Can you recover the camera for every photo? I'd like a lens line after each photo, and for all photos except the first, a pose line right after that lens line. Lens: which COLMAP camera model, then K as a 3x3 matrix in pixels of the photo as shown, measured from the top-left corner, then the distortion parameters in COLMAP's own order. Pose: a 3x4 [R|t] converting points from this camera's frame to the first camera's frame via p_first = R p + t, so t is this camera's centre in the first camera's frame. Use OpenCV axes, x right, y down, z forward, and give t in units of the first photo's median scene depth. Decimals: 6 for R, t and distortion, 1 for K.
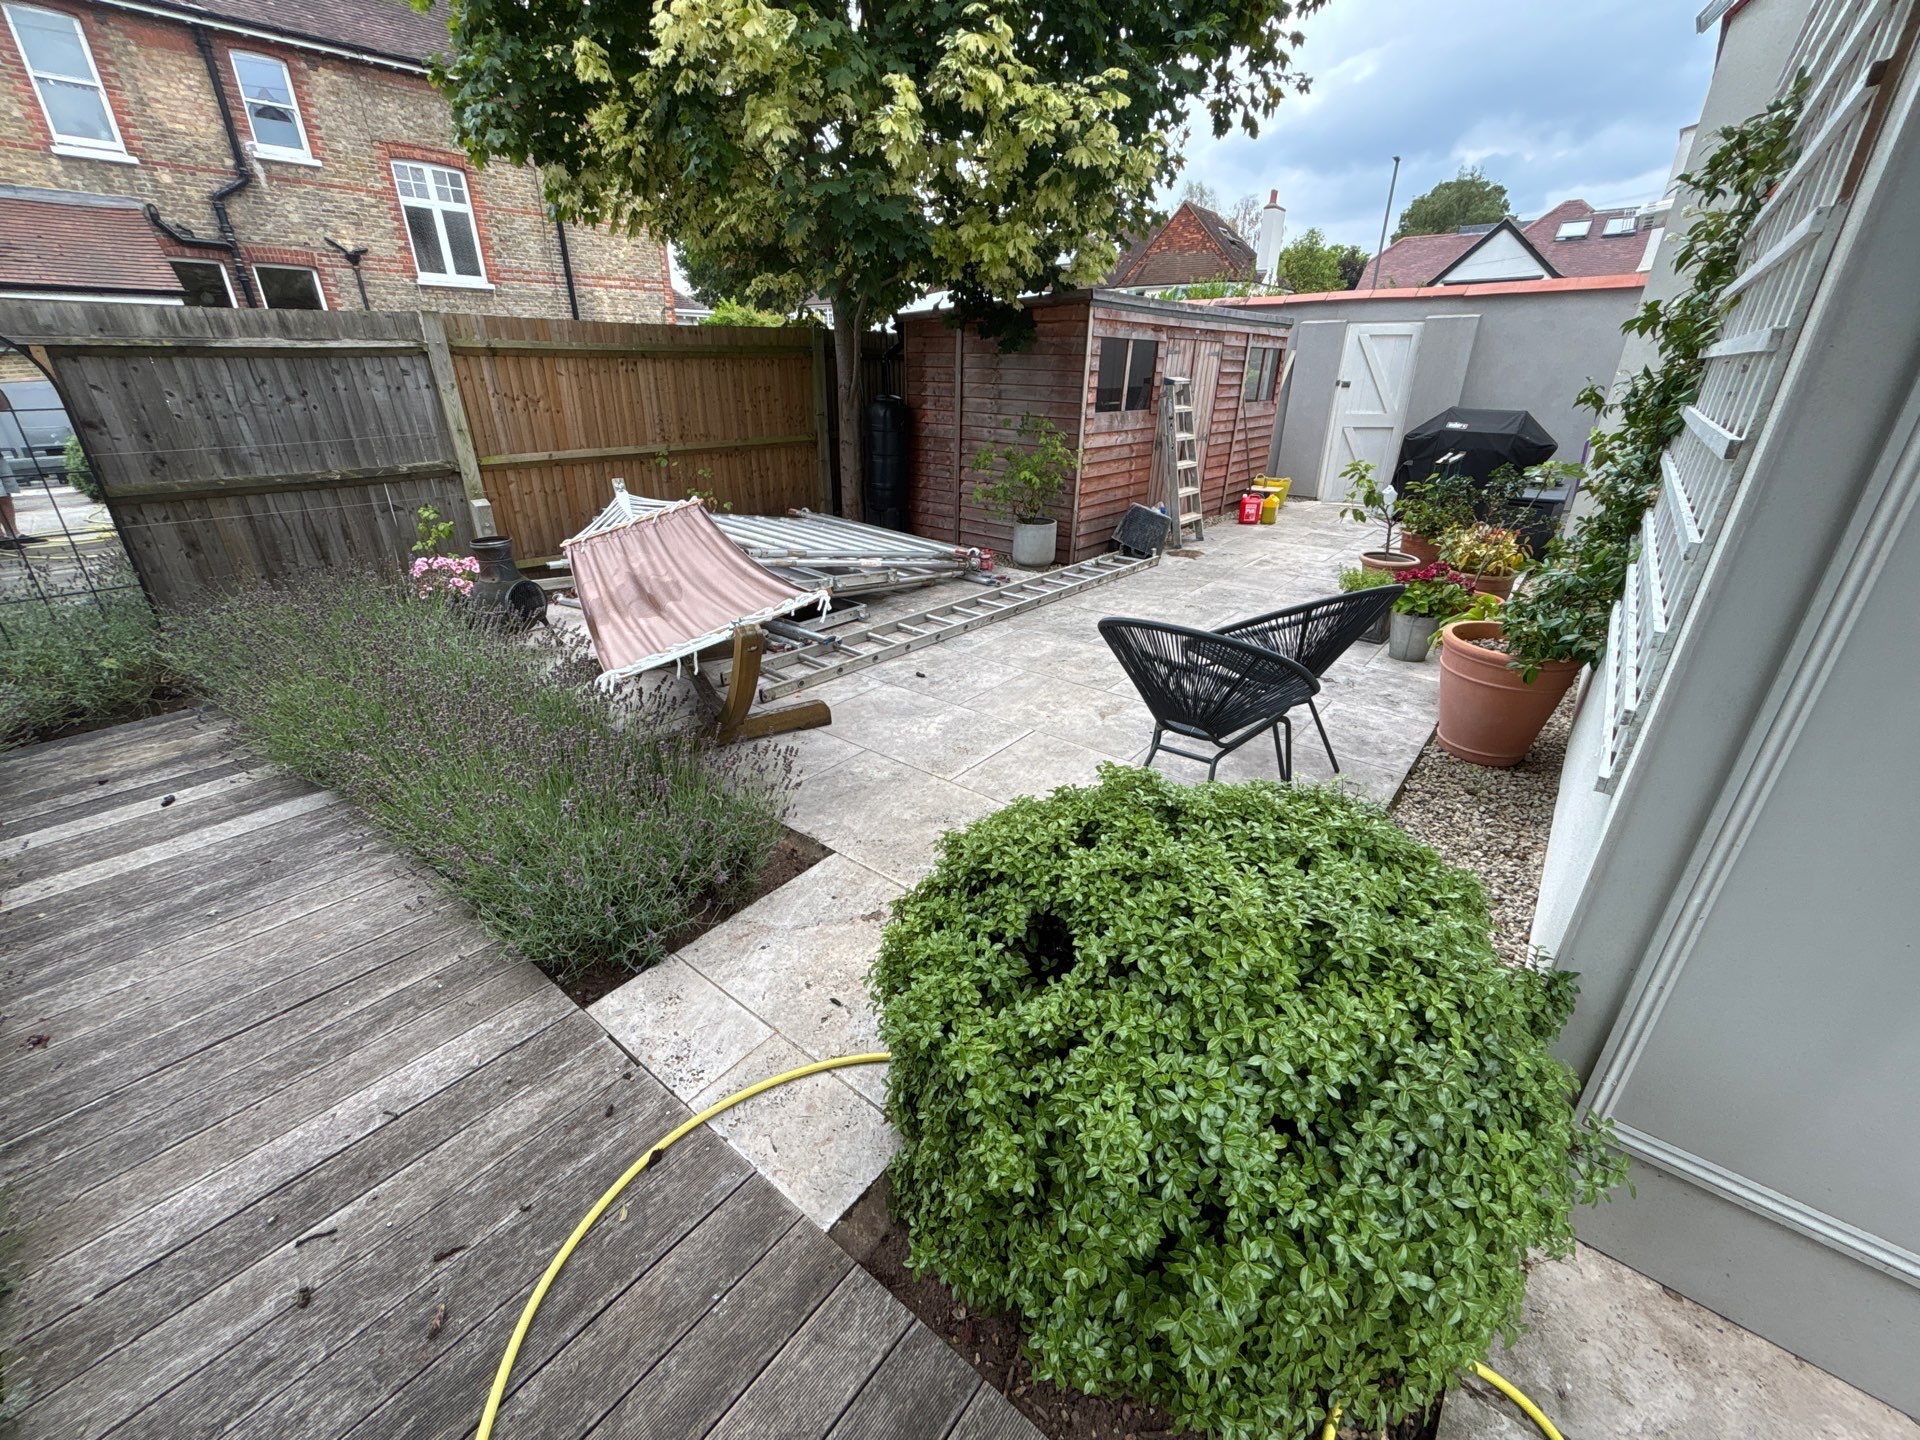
lens RADIAL K [[794.4, 0, 931.4], [0, 794.4, 713.0], [0, 0, 1]] dist [0.006749, -0.000695]
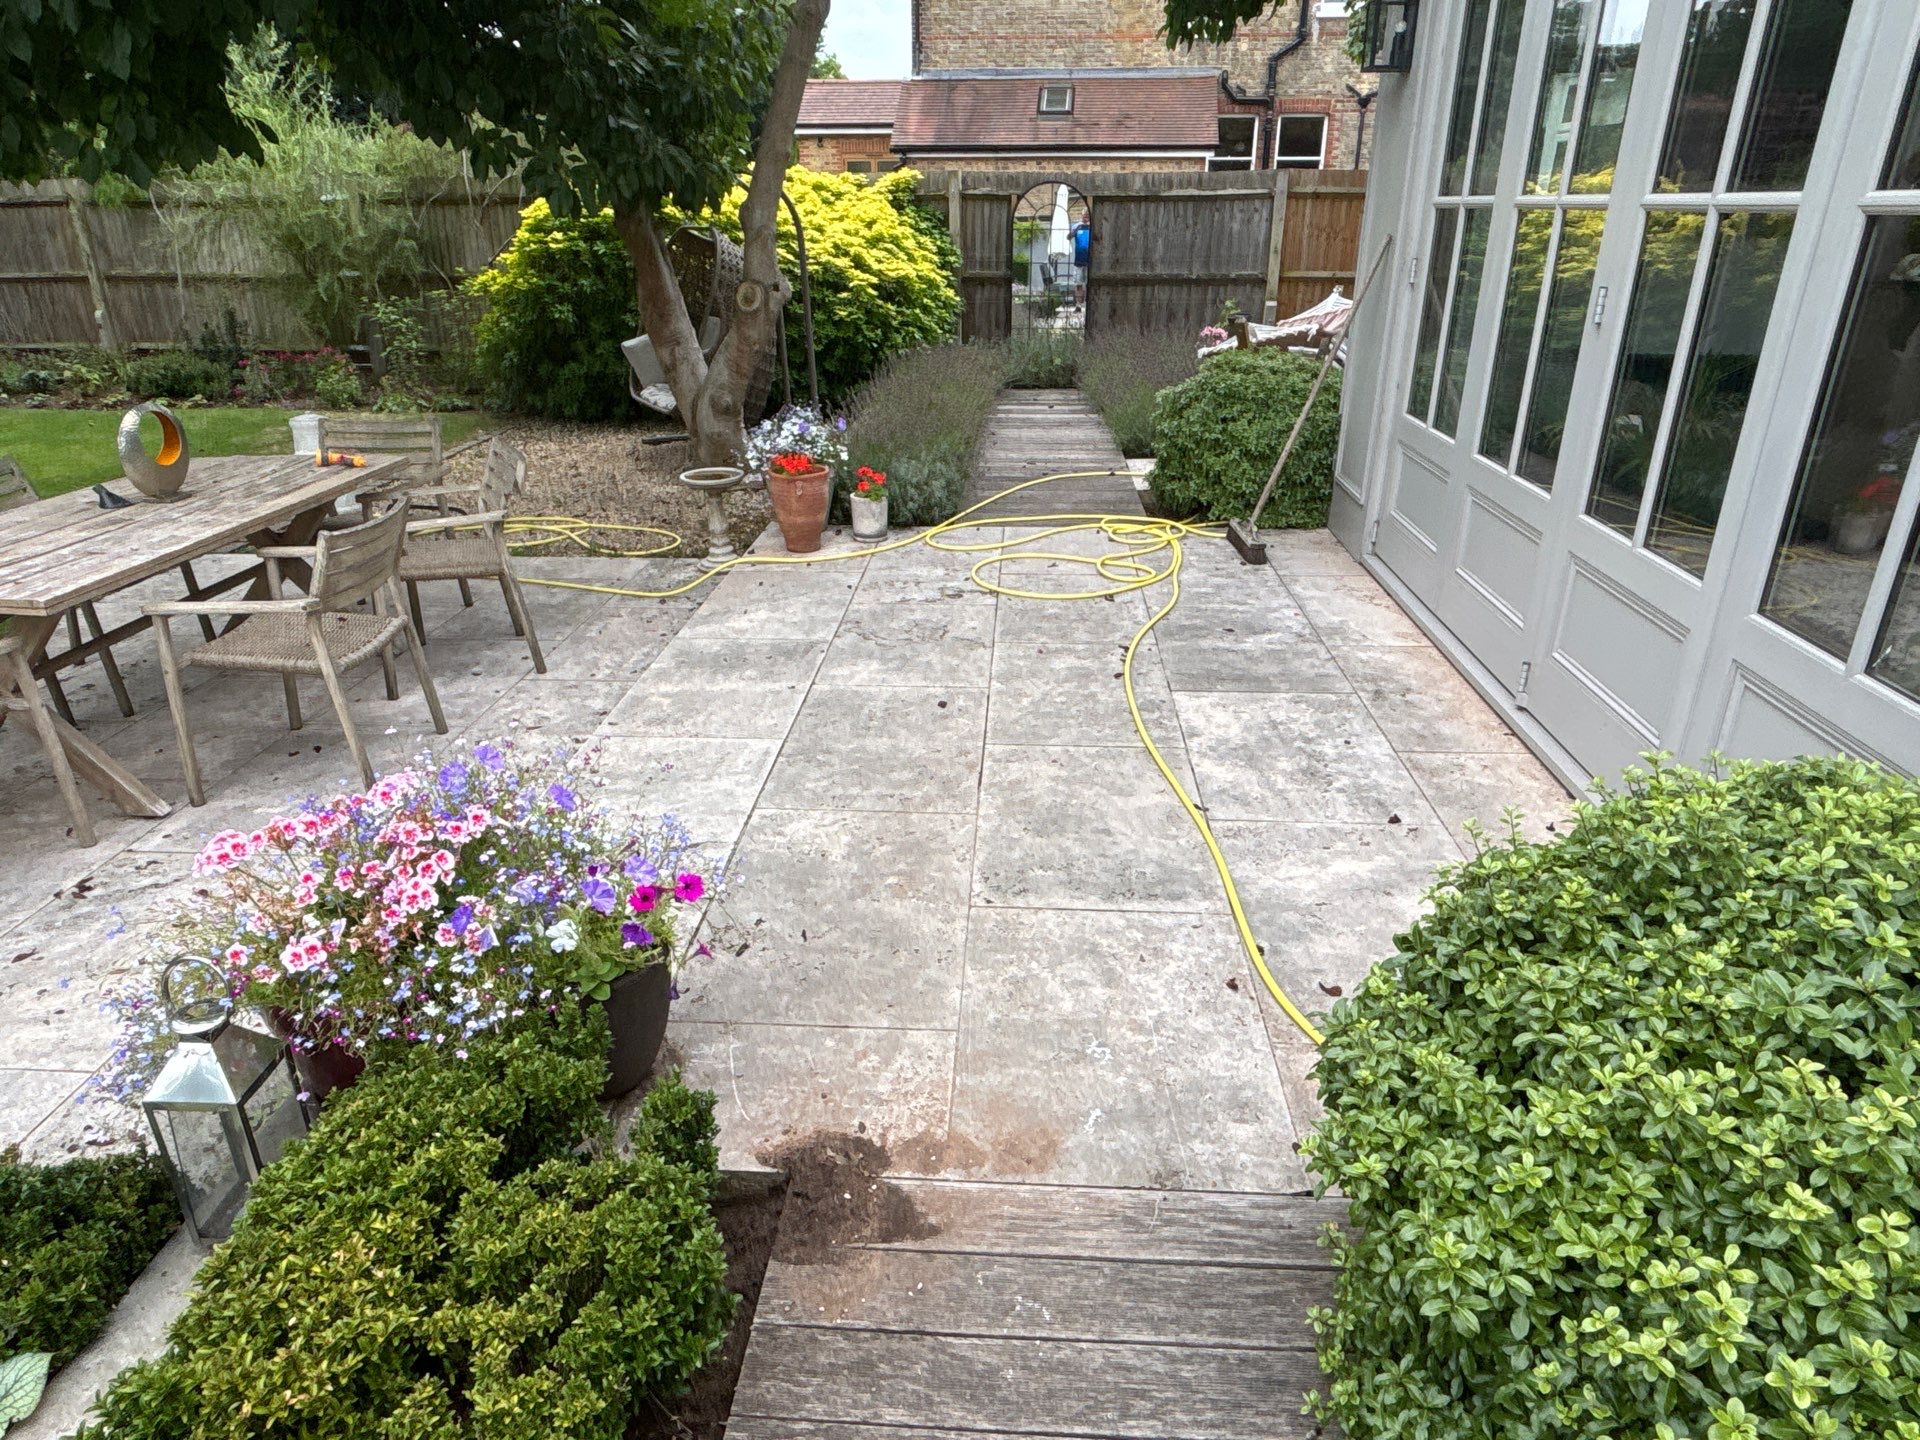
lens RADIAL K [[1190.1, 0, 962.4], [0, 1190.1, 721.9], [0, 0, 1]] dist [0.023540, -0.024341]
pose [[0.595826, 0.318169, -0.737400, 0.394539], [-0.322316, 0.935722, 0.143305, 0.132288], [0.735597, 0.152291, 0.660079, -0.299148]]
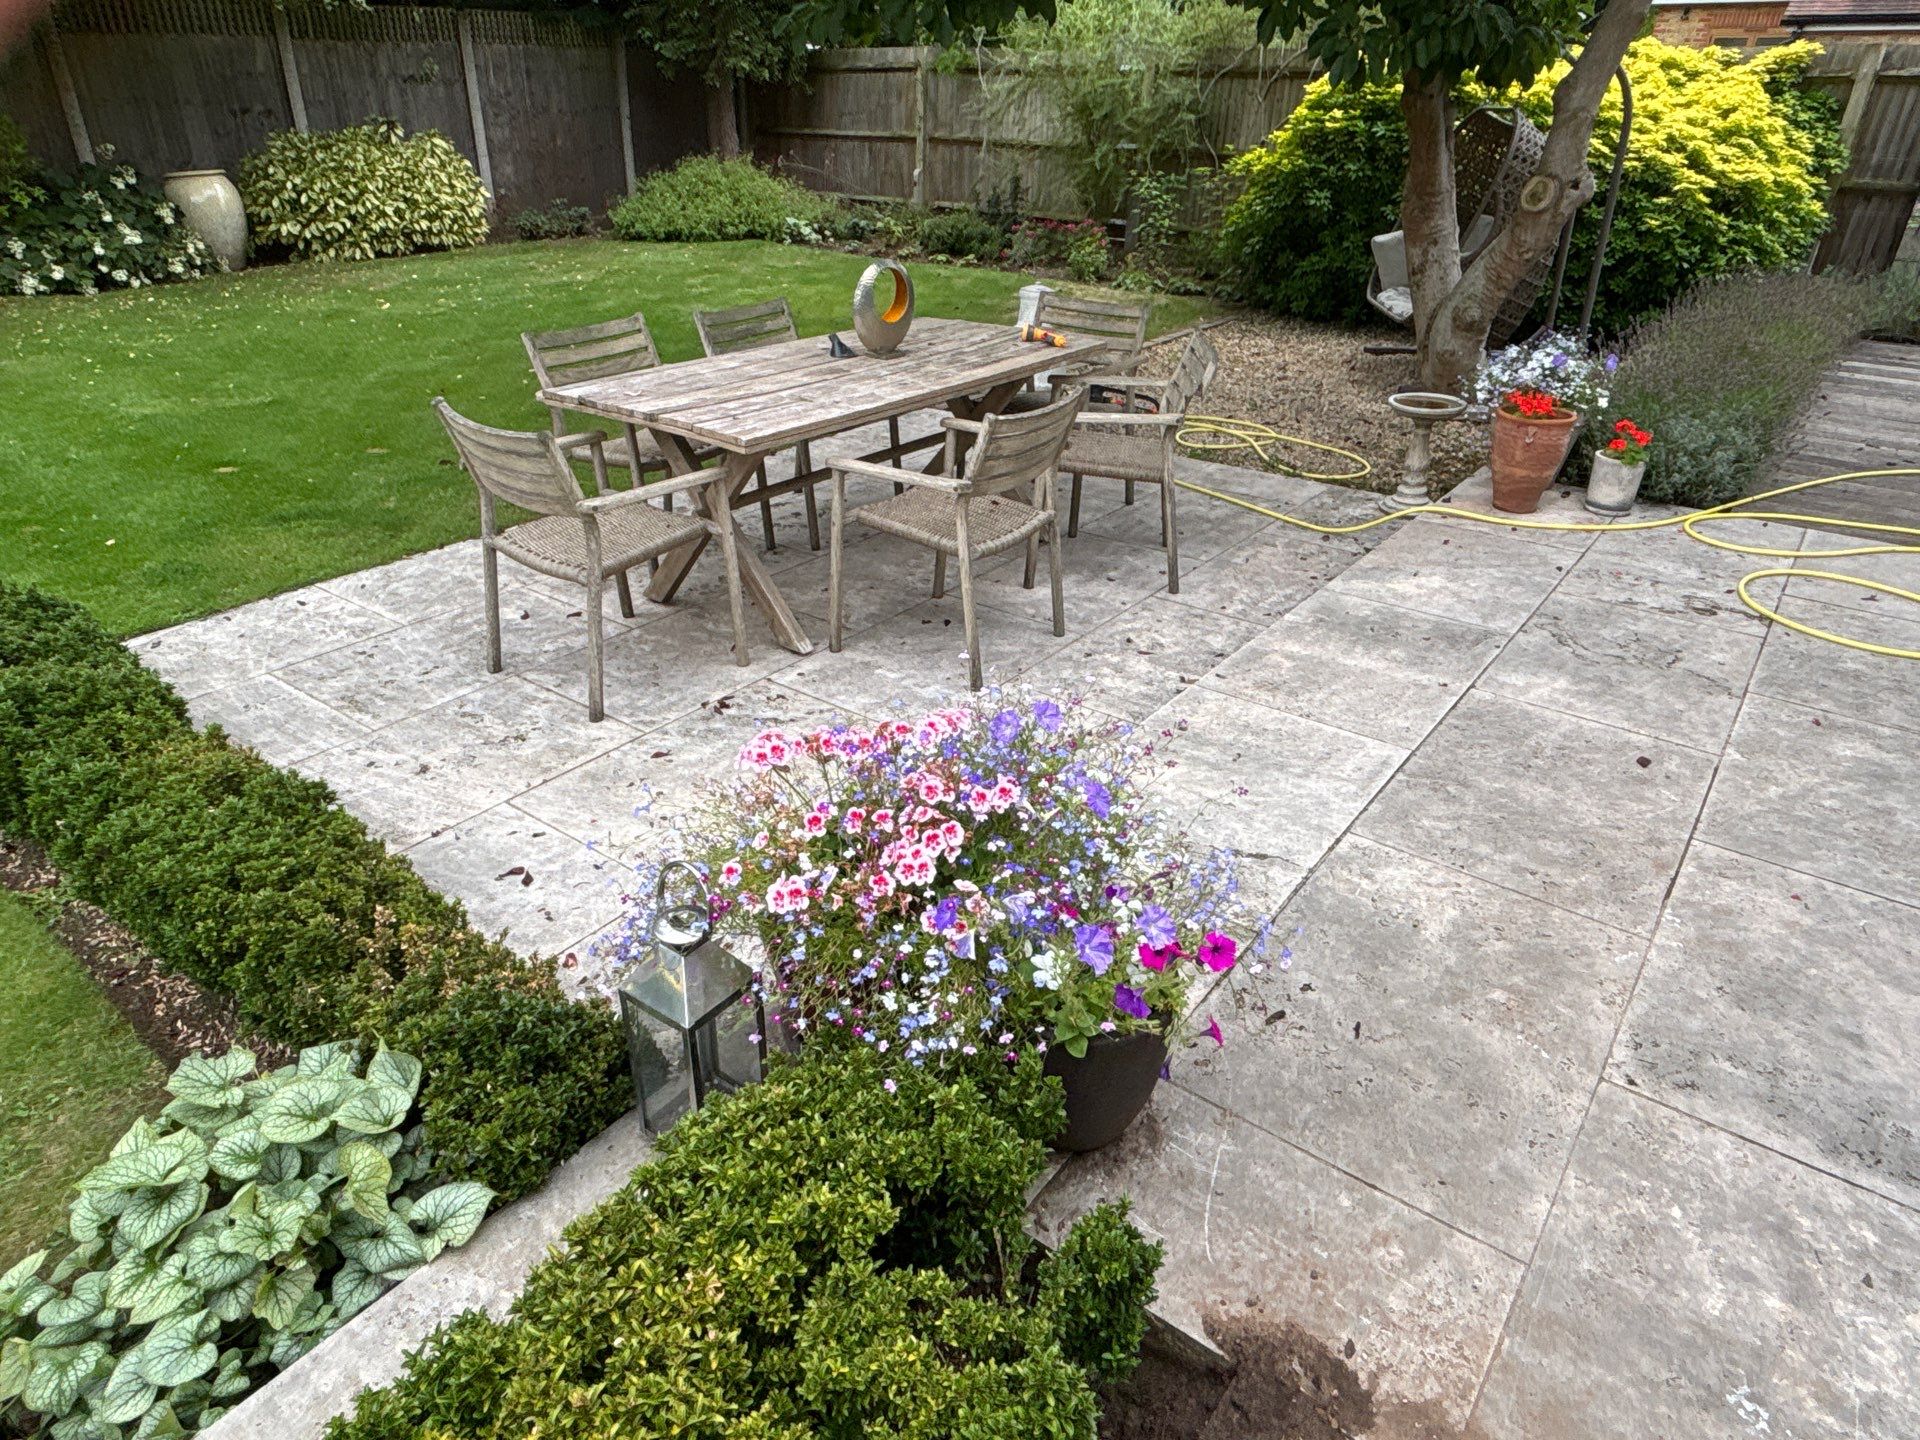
lens RADIAL K [[1190.1, 0, 969.8], [0, 1190.1, 709.1], [0, 0, 1]] dist [0.023540, -0.024341]
pose [[0.054940, 0.466744, -0.882684, 0.354954], [-0.420616, 0.812574, 0.403492, 0.126743], [0.905574, 0.349103, 0.240963, -0.277687]]
